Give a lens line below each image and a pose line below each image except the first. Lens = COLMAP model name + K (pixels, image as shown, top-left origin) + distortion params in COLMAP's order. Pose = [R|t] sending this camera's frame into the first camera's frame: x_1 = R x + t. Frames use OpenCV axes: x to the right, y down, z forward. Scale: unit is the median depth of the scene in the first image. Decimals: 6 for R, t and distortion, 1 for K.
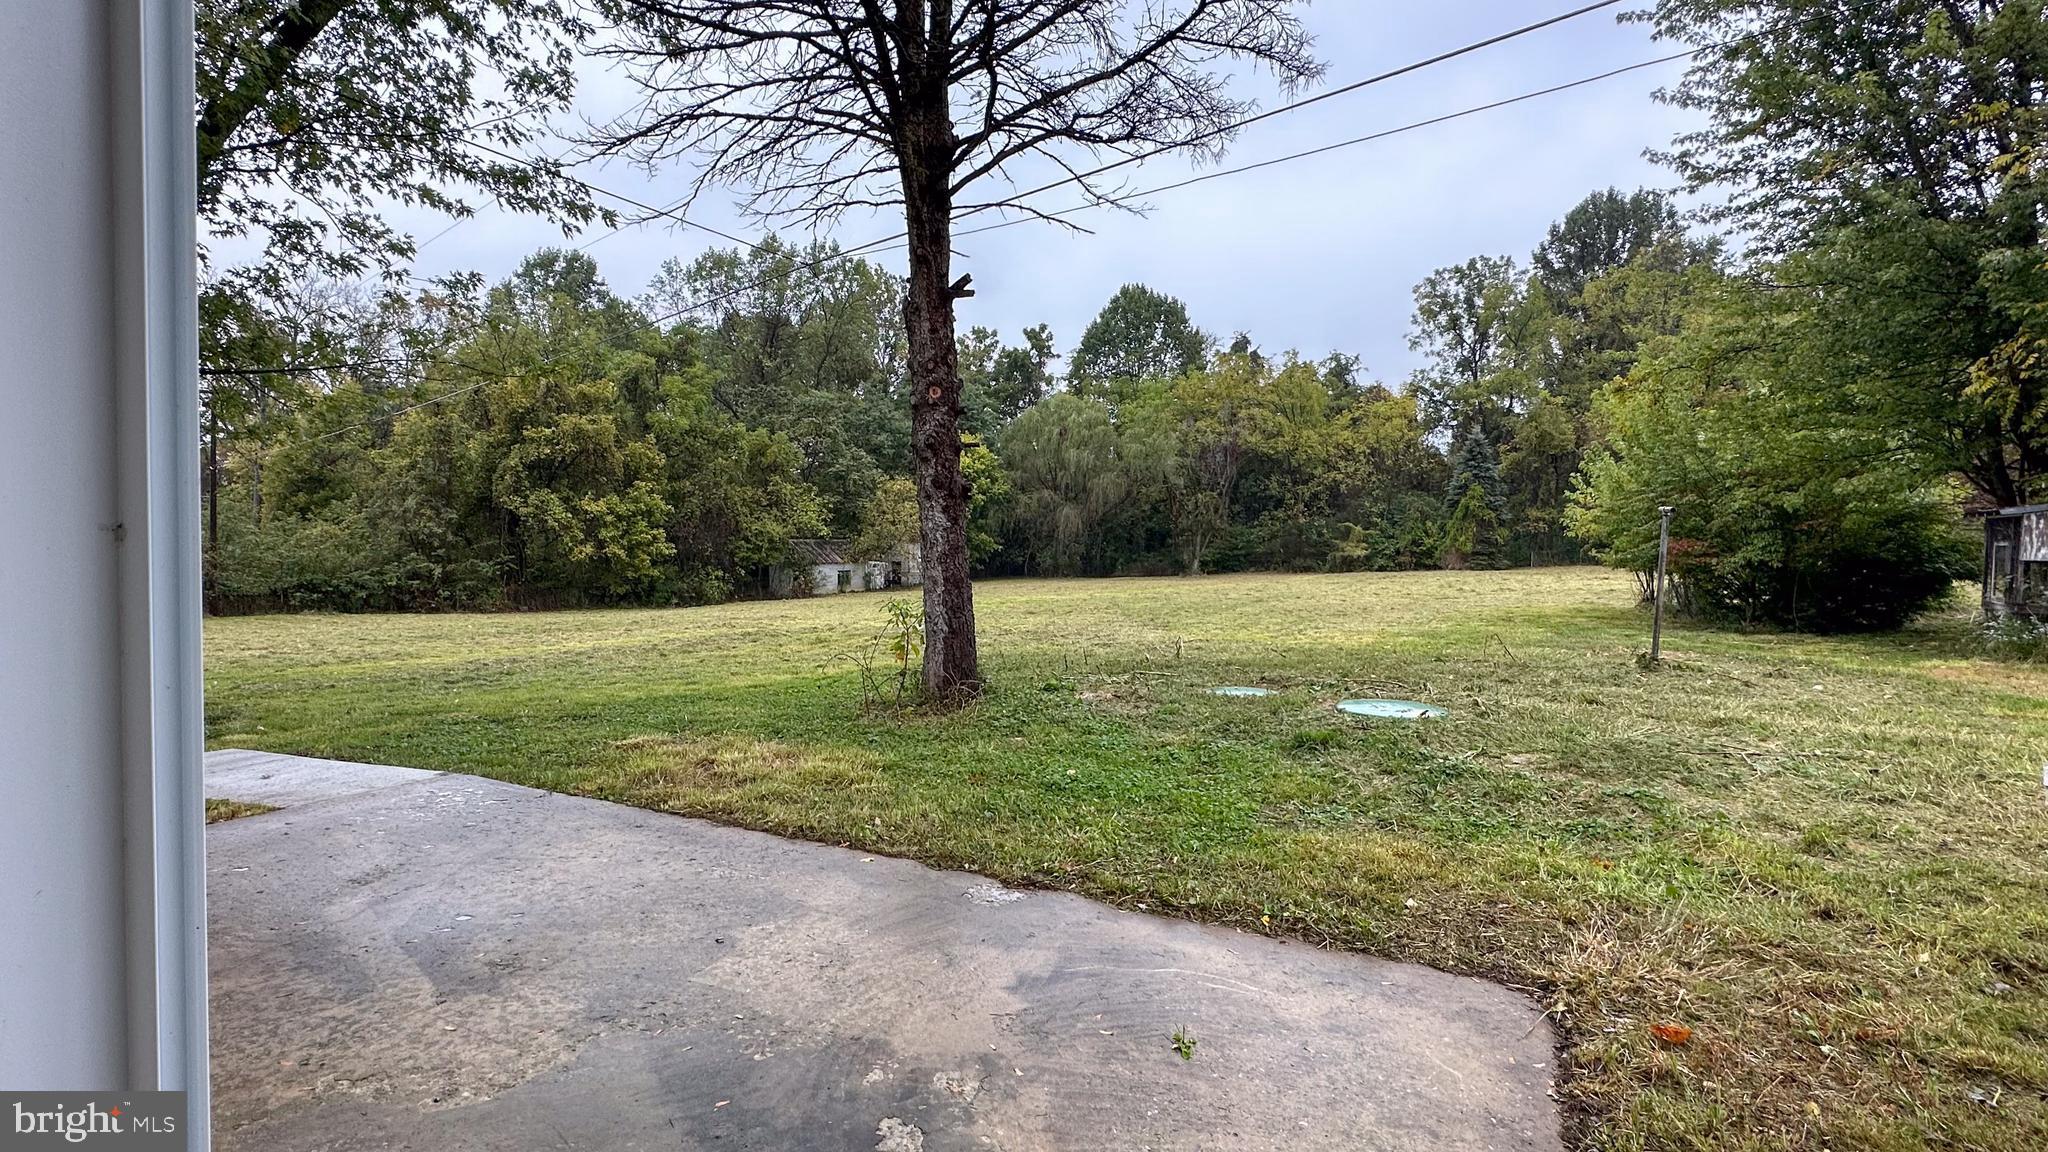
lens RADIAL K [[953.2, 0, 1029.5], [0, 953.2, 577.0], [0, 0, 1]] dist [-0.005912, -0.000404]
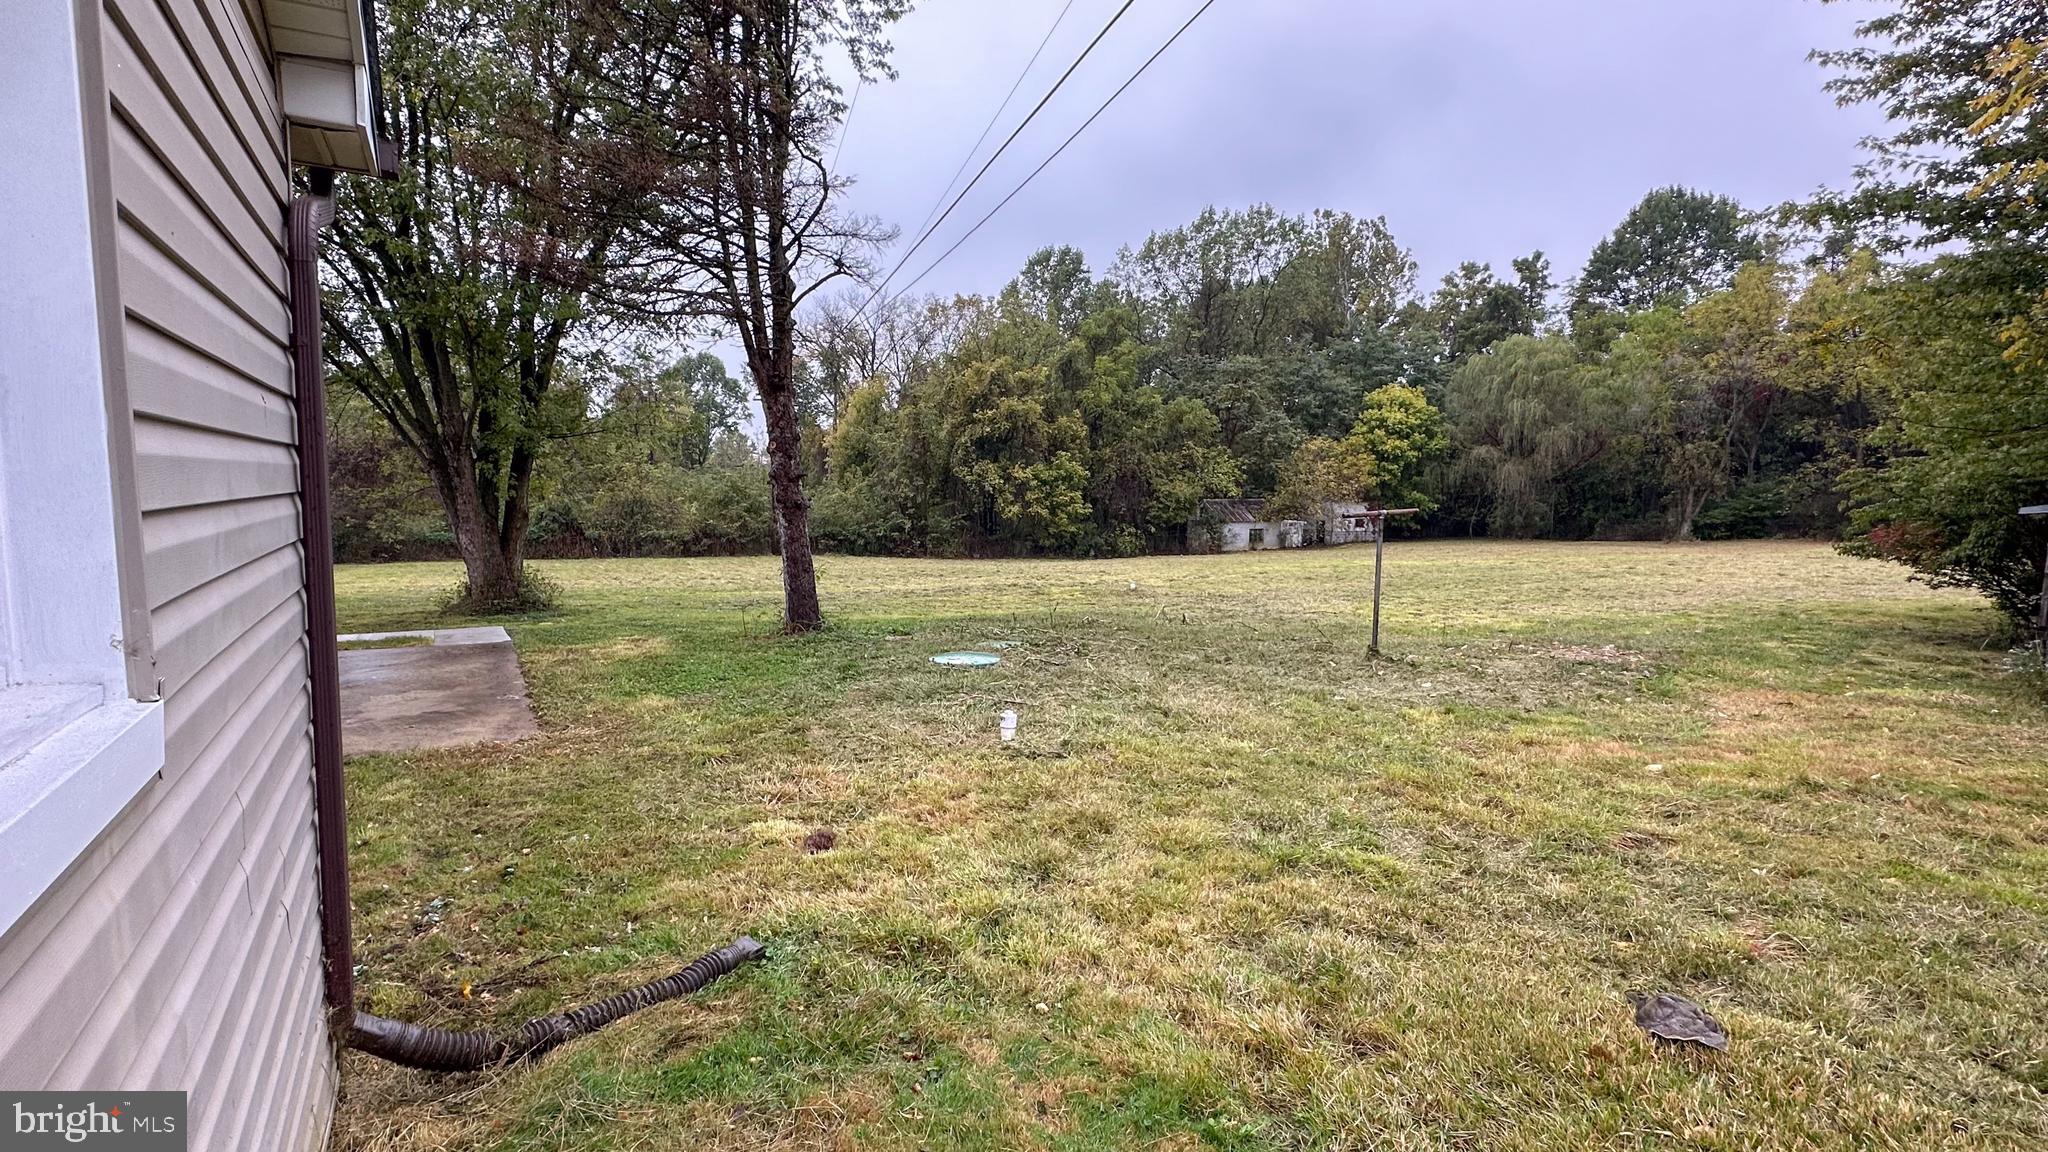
lens RADIAL K [[953.2, 0, 1024.2], [0, 953.2, 582.8], [0, 0, 1]] dist [-0.005912, -0.000404]
pose [[0.844672, 0.048294, -0.533102, 0.138127], [-0.017534, 0.997884, 0.062617, -0.007858], [0.534997, -0.043543, 0.843731, -0.020545]]
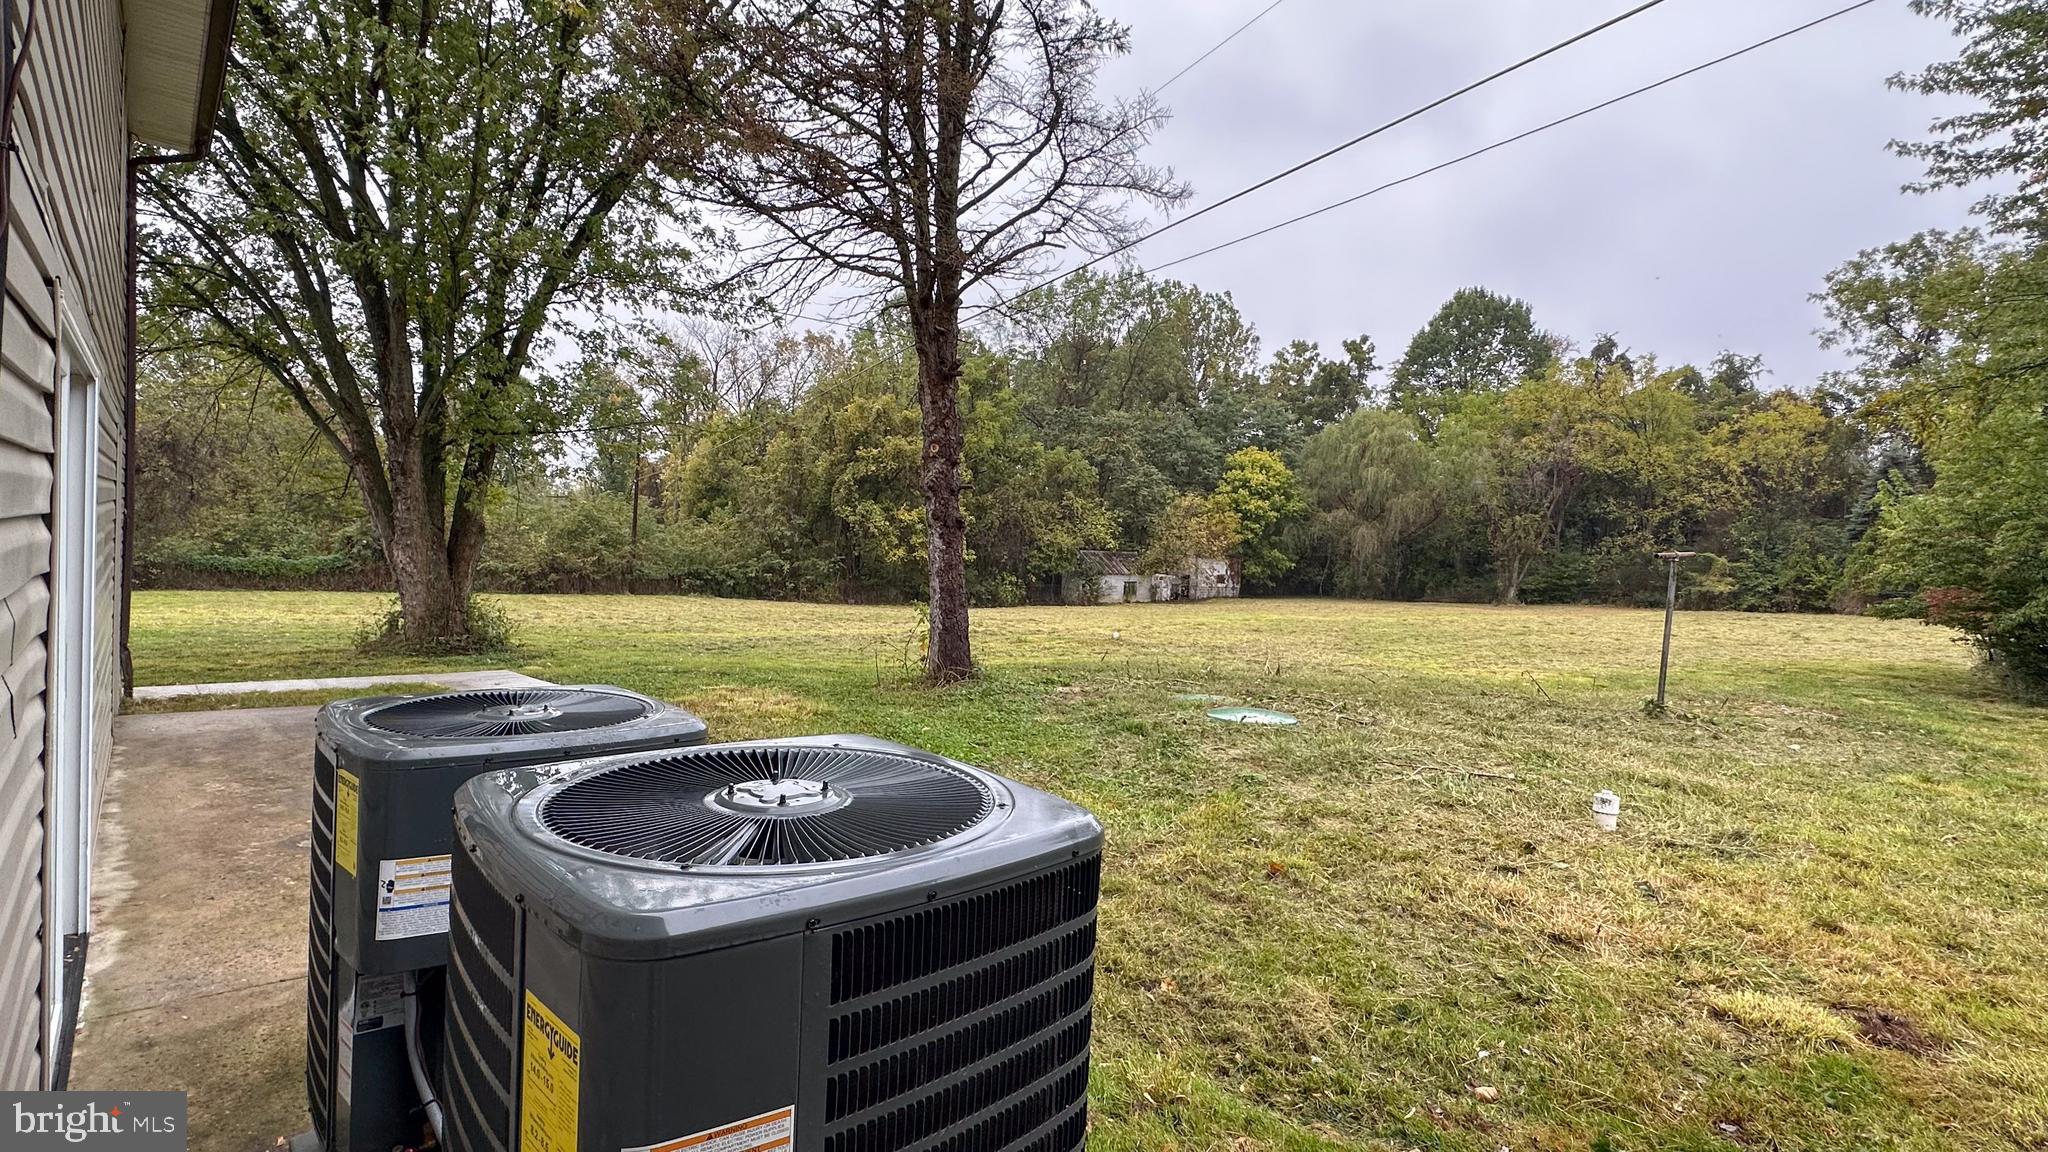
lens RADIAL K [[953.2, 0, 1024.5], [0, 953.2, 582.5], [0, 0, 1]] dist [-0.005912, -0.000404]
pose [[0.935494, 0.046258, -0.350301, 0.059166], [-0.048725, 0.998811, 0.001772, -0.001778], [0.349966, 0.015410, 0.936636, -0.023821]]
